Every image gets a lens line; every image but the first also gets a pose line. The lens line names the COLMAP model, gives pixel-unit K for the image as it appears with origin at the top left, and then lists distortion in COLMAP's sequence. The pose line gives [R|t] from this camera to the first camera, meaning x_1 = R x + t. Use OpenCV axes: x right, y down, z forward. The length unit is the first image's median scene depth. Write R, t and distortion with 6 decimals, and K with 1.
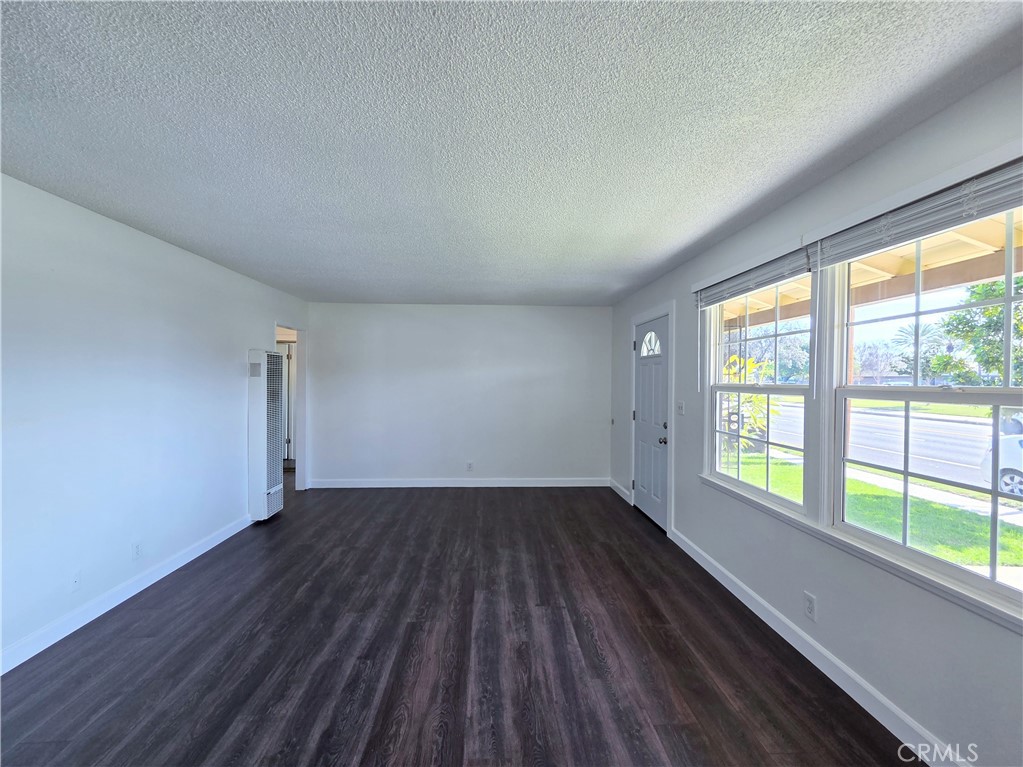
lens RADIAL K [[420.5, 0, 507.8], [0, 420.5, 386.8], [0, 0, 1]] dist [0.003141, -0.000444]
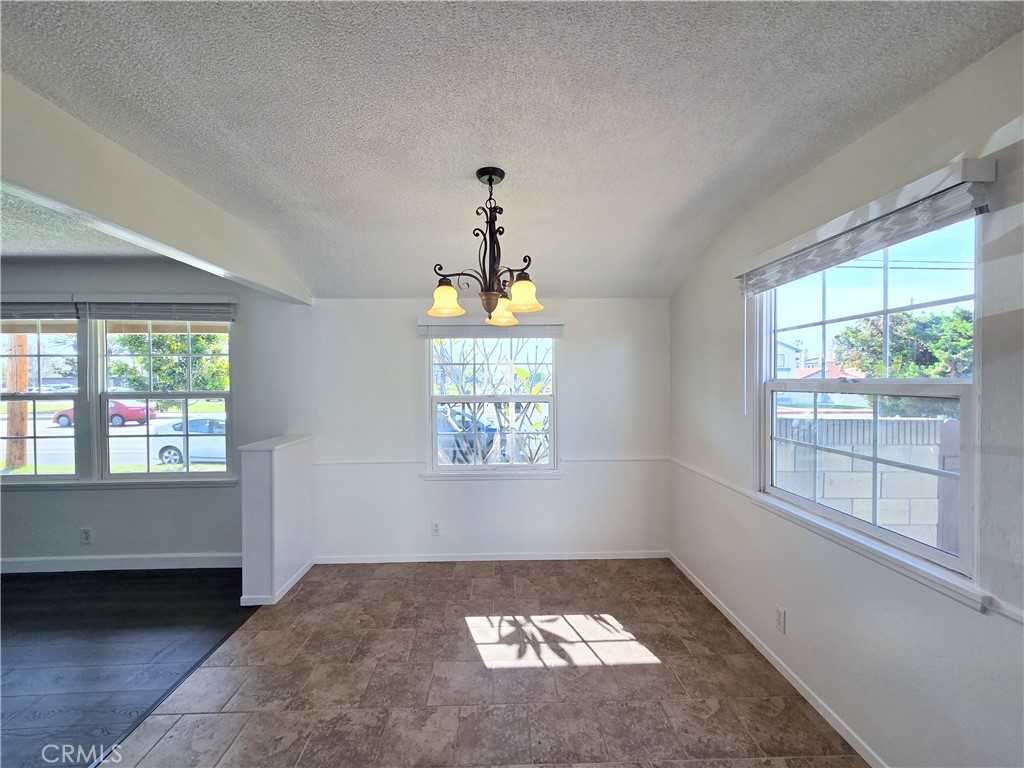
lens RADIAL K [[424.1, 0, 508.1], [0, 424.1, 385.9], [0, 0, 1]] dist [0.002776, 0.000473]
pose [[0.007560, -0.020134, 0.999769, -0.650886], [0.025489, 0.999476, 0.019935, -0.014638], [-0.999647, 0.025332, 0.008069, -0.452019]]
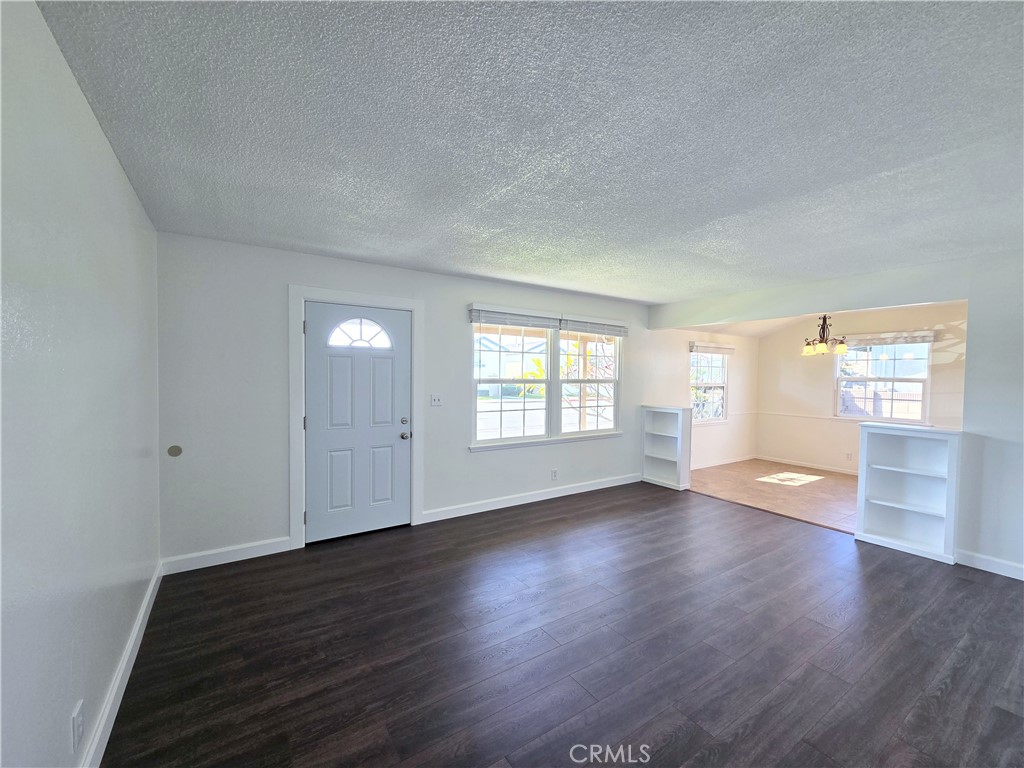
lens RADIAL K [[418.9, 0, 497.6], [0, 418.9, 385.4], [0, 0, 1]] dist [-0.017292, -0.000022]
pose [[-0.499816, -0.031246, 0.865568, -0.878462], [0.000920, 0.999329, 0.036606, -0.040456], [-0.866131, 0.019093, -0.499452, 1.923023]]
